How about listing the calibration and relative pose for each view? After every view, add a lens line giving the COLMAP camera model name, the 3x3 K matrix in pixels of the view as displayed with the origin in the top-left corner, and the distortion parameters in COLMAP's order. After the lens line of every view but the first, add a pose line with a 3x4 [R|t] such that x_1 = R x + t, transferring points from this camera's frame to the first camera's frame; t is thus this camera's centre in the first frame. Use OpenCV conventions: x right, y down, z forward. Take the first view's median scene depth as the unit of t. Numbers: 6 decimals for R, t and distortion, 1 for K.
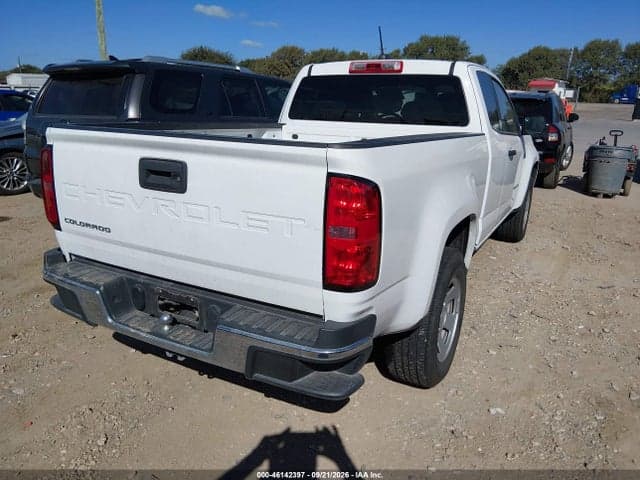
lens RADIAL K [[481.1, 0, 317.9], [0, 481.1, 244.2], [0, 0, 1]] dist [0.048830, -0.084869]
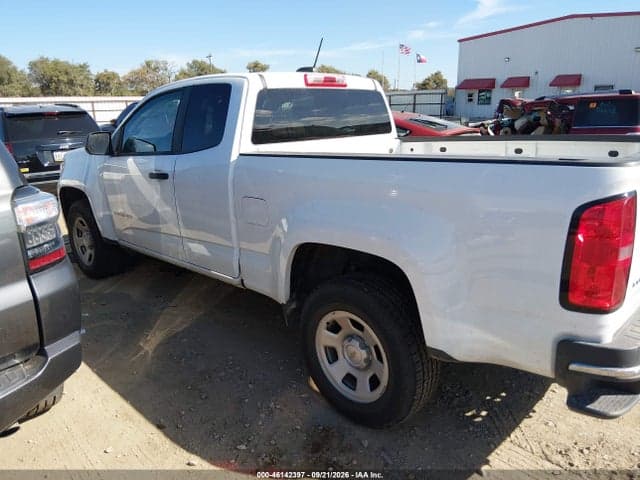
lens RADIAL K [[481.1, 0, 330.1], [0, 481.1, 241.7], [0, 0, 1]] dist [0.048830, -0.084869]
pose [[0.263263, -0.282650, 0.922389, -1.085699], [0.303881, 0.931741, 0.198784, -0.333291], [-0.915614, 0.227964, 0.331185, 0.968820]]
